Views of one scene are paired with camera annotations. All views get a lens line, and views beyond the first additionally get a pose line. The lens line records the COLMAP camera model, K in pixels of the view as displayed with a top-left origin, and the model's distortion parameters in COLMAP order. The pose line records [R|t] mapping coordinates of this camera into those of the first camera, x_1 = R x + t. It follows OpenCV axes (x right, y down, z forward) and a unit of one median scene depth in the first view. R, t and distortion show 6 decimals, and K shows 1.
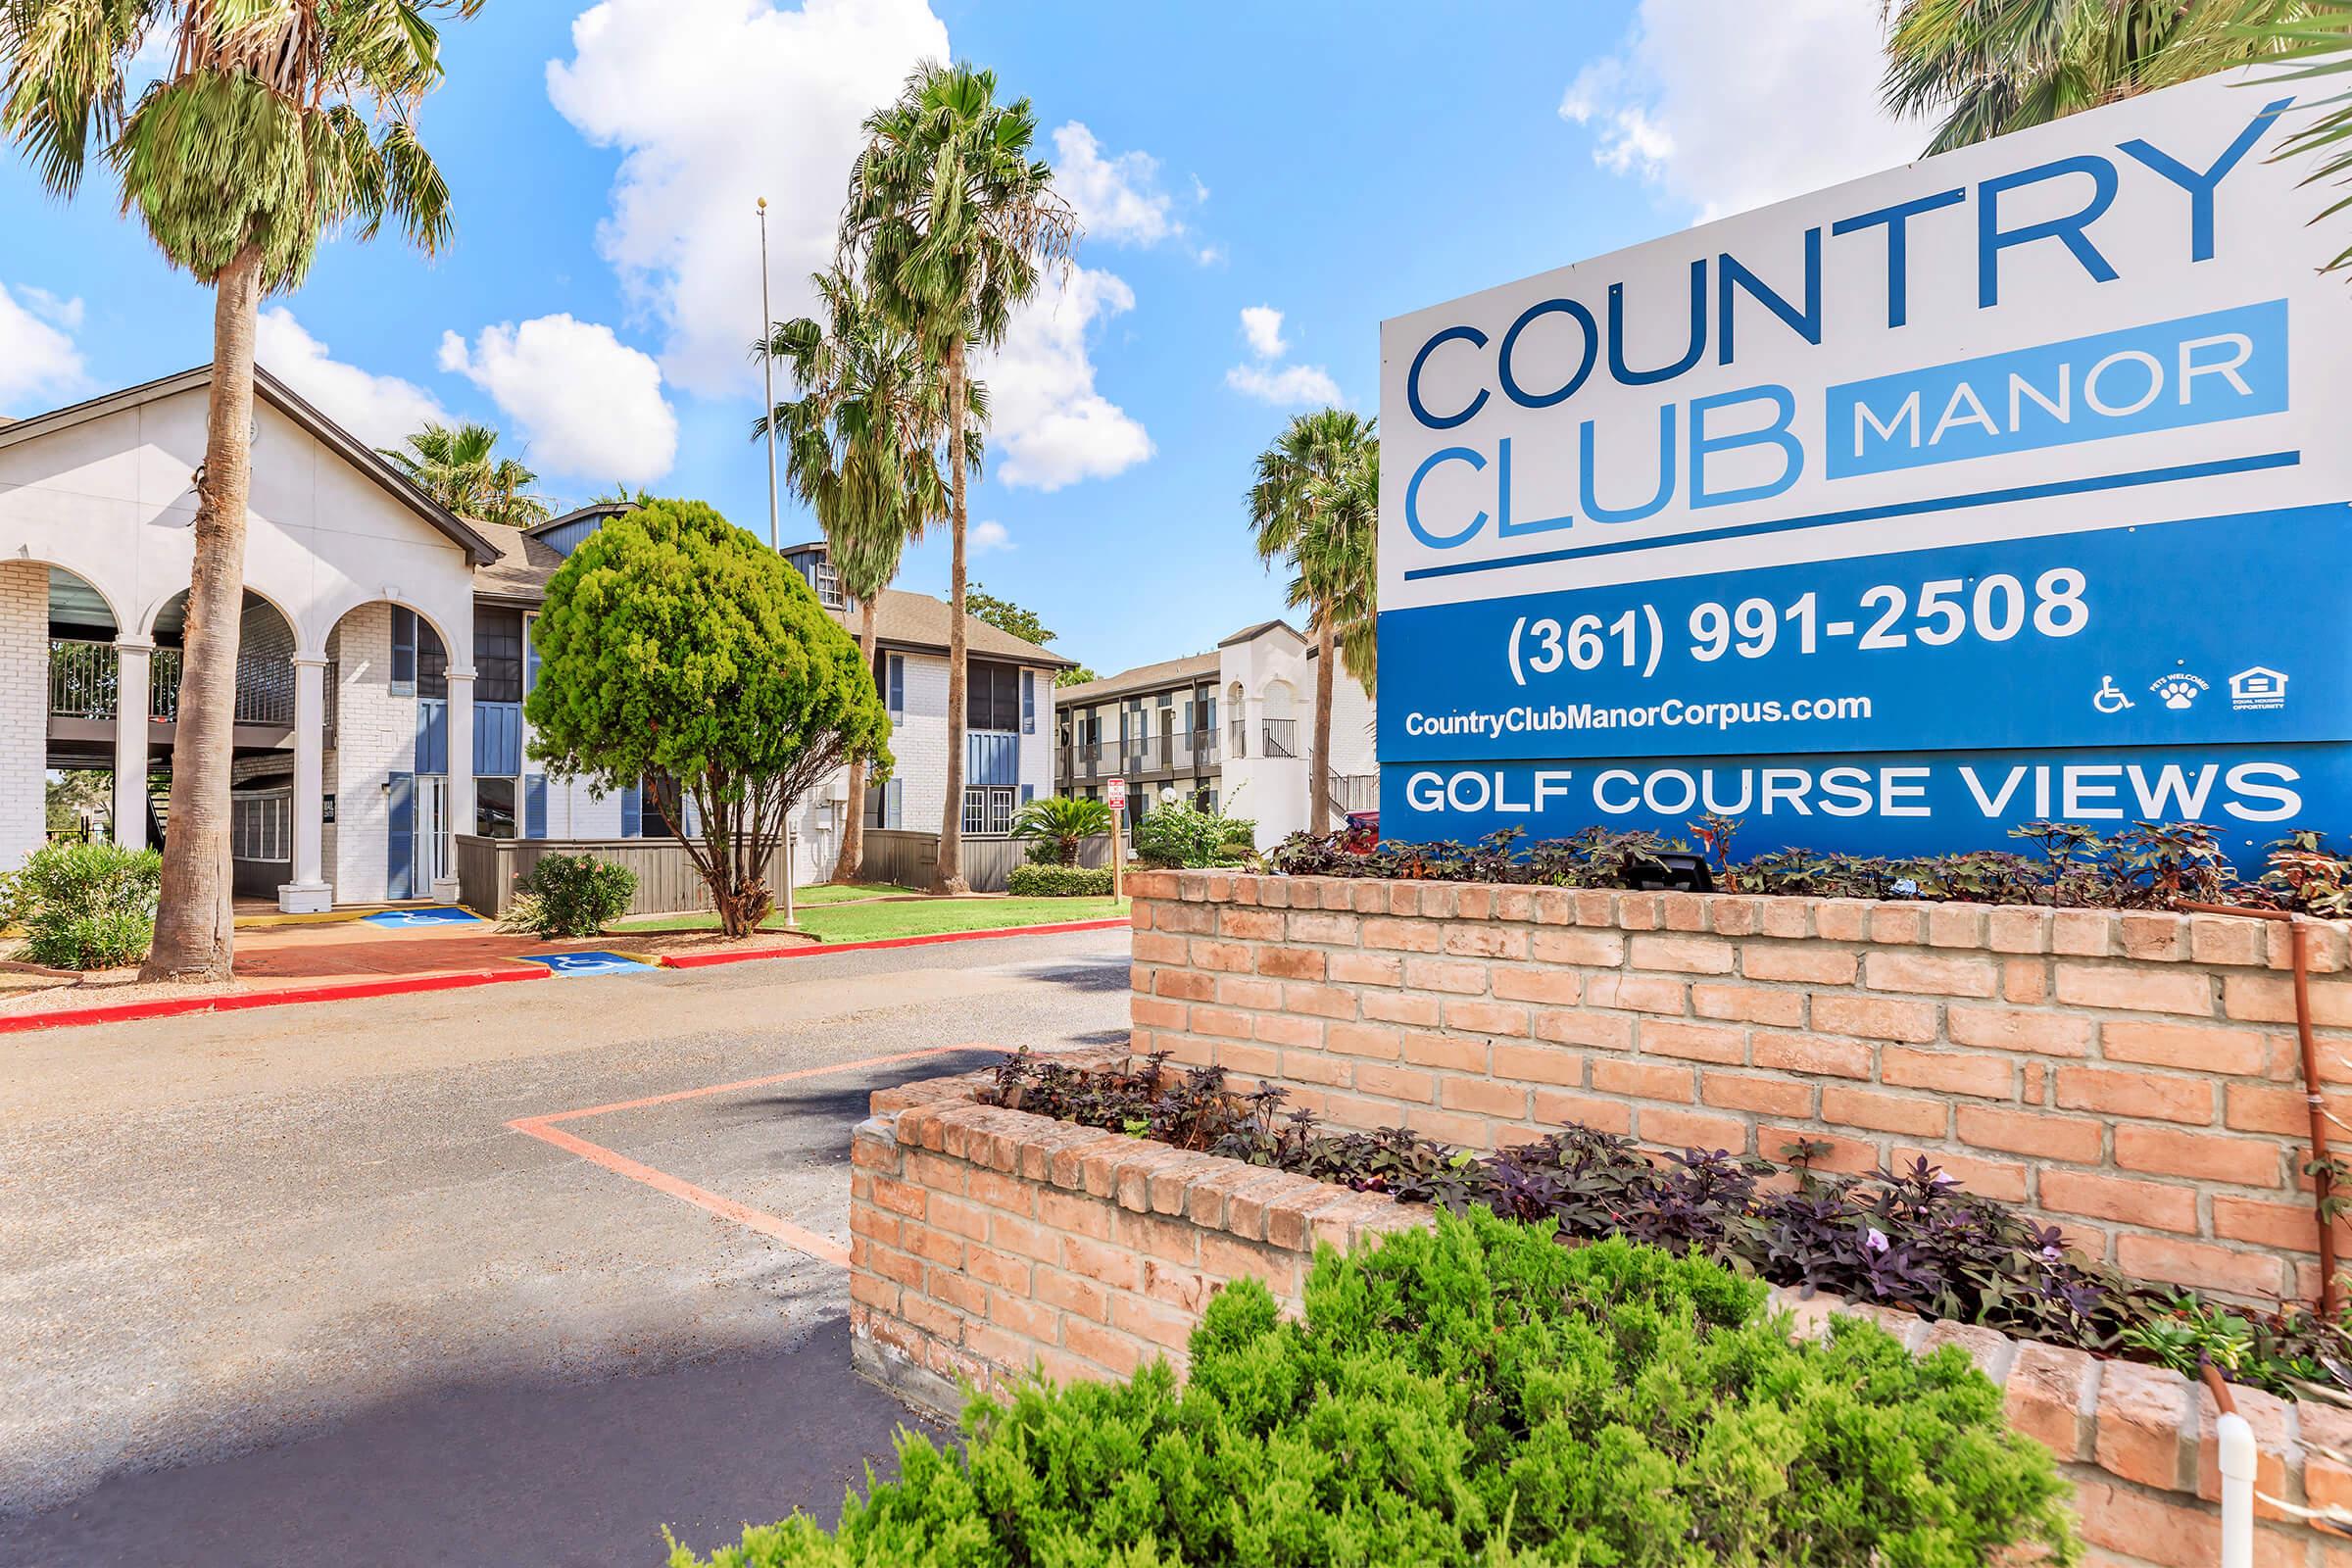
lens RADIAL K [[1863.6, 0, 1174.3], [0, 1863.6, 863.2], [0, 0, 1]] dist [-0.013088, -0.004904]
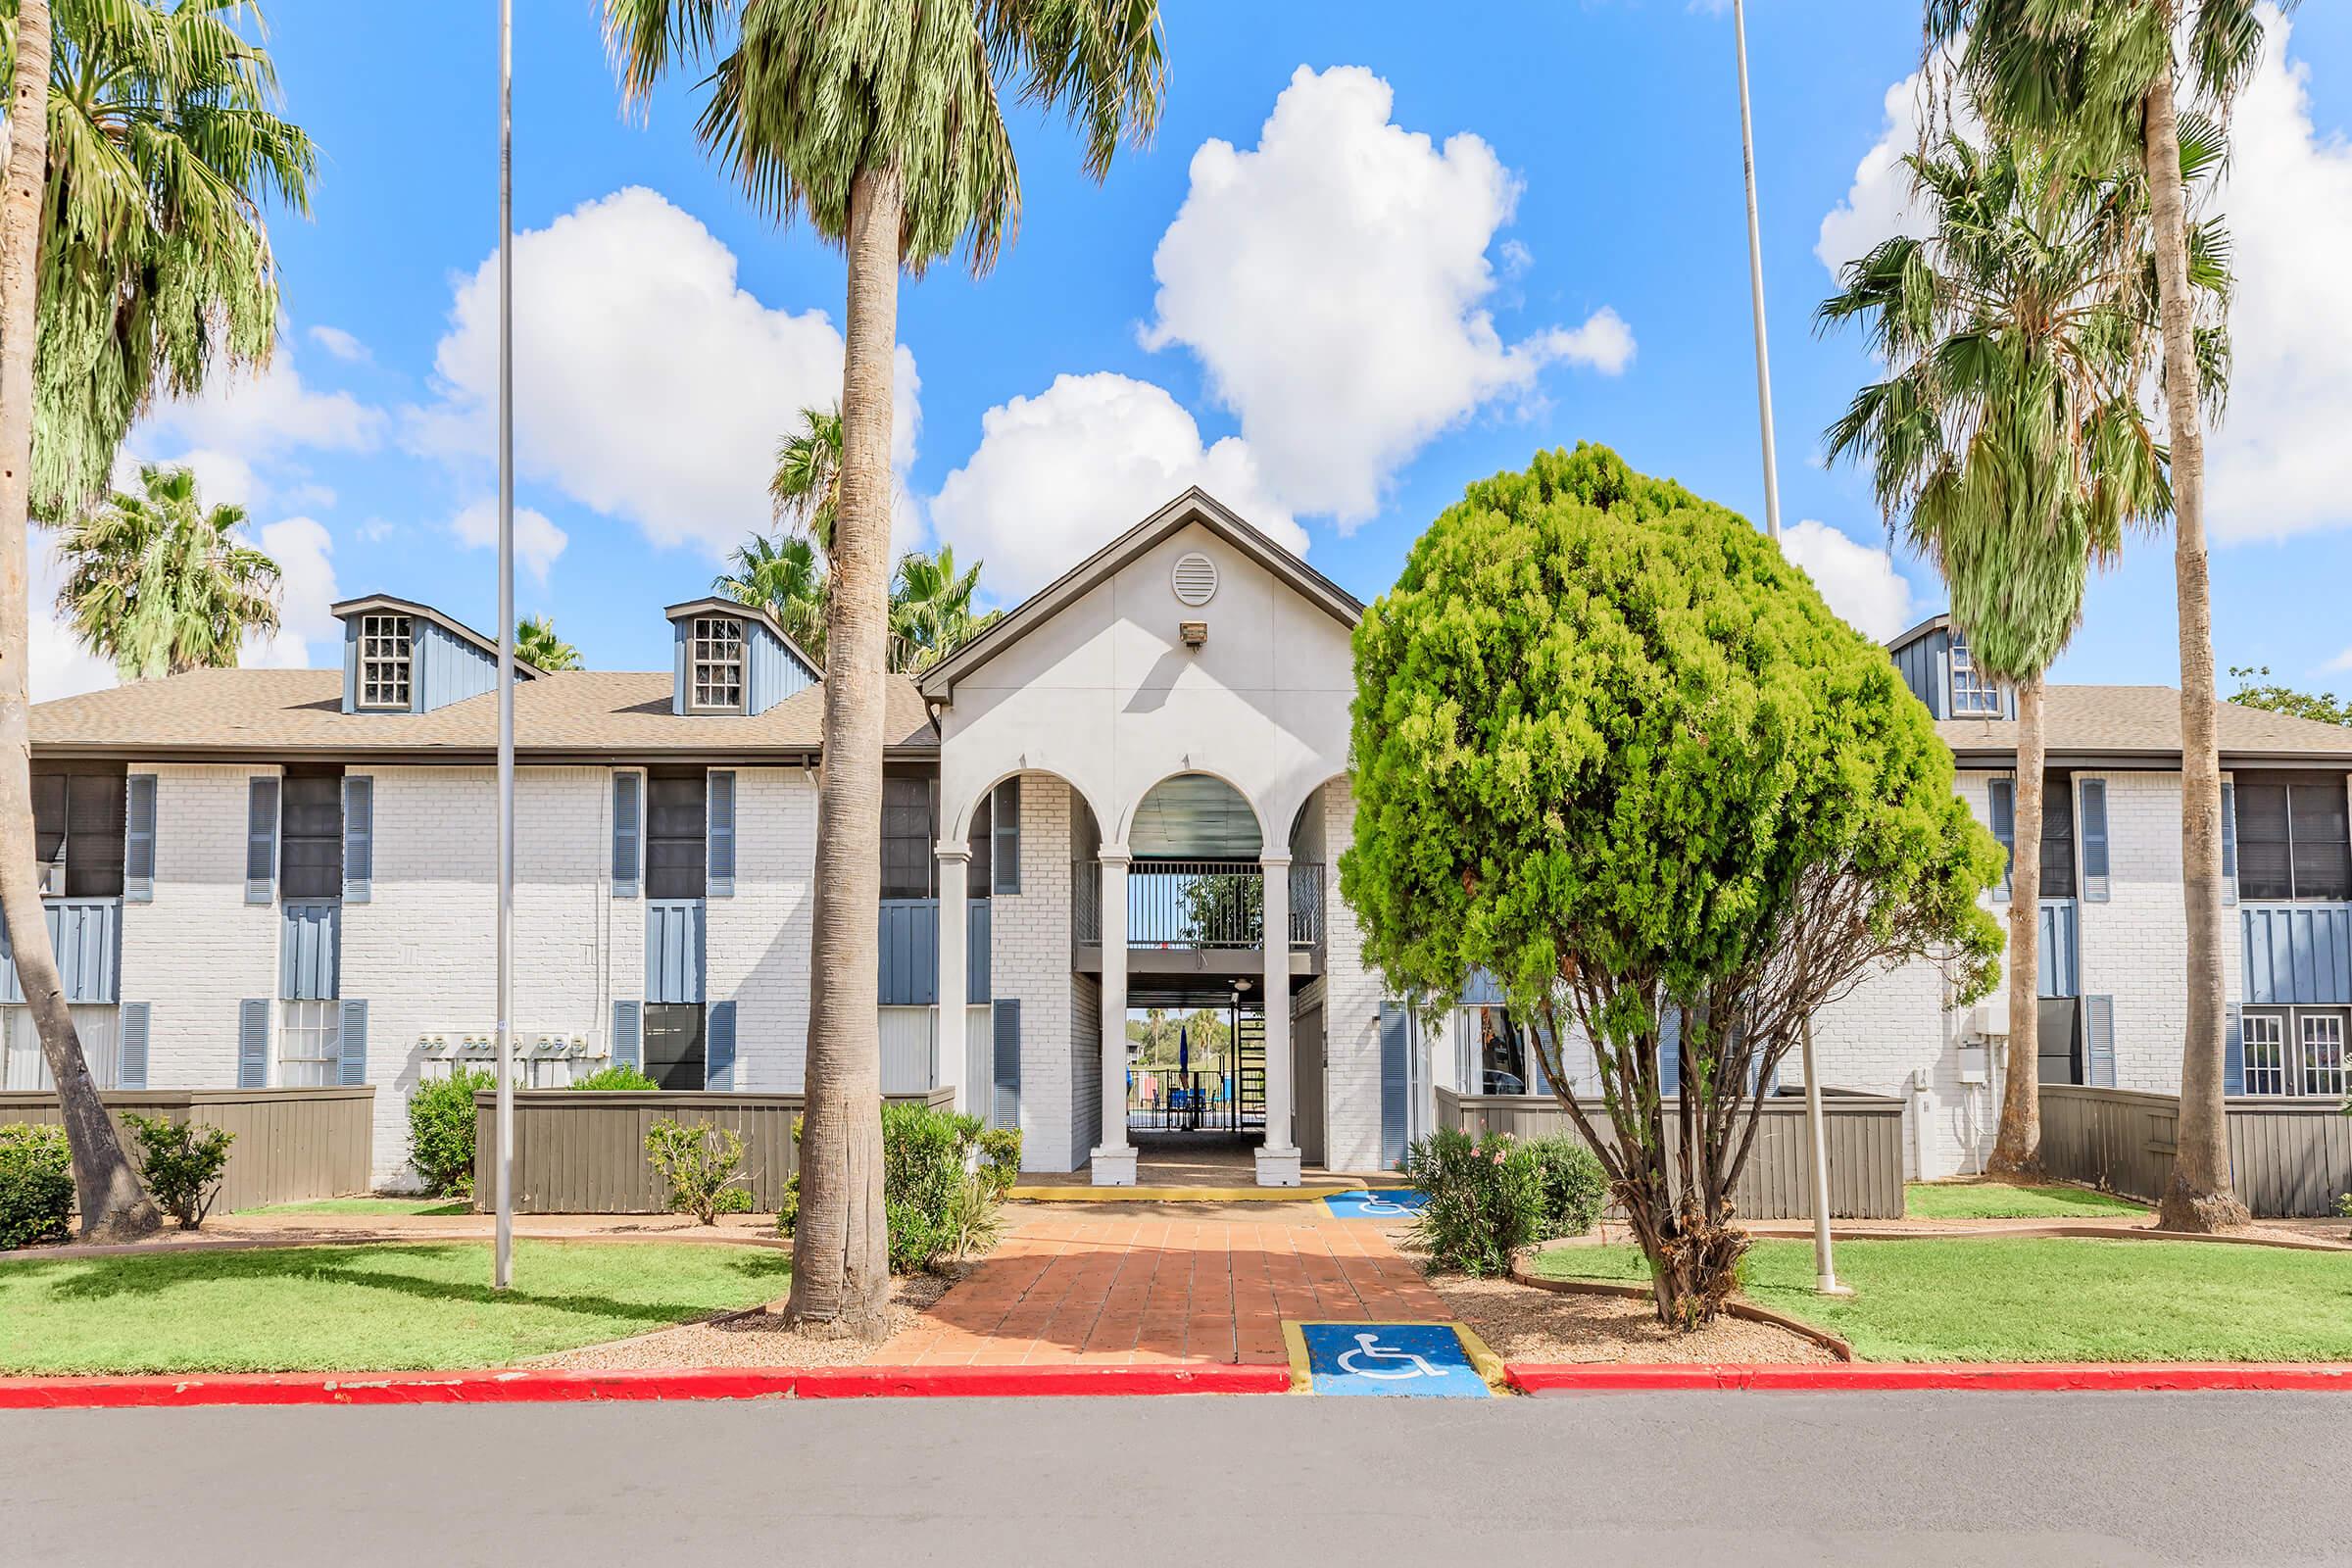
lens RADIAL K [[1863.6, 0, 1174.3], [0, 1863.6, 863.2], [0, 0, 1]] dist [-0.013088, -0.004904]
pose [[0.798348, -0.059922, -0.599208, -0.047802], [-0.015584, 0.992648, -0.120030, -0.018649], [0.601995, 0.105163, 0.791544, 0.539437]]
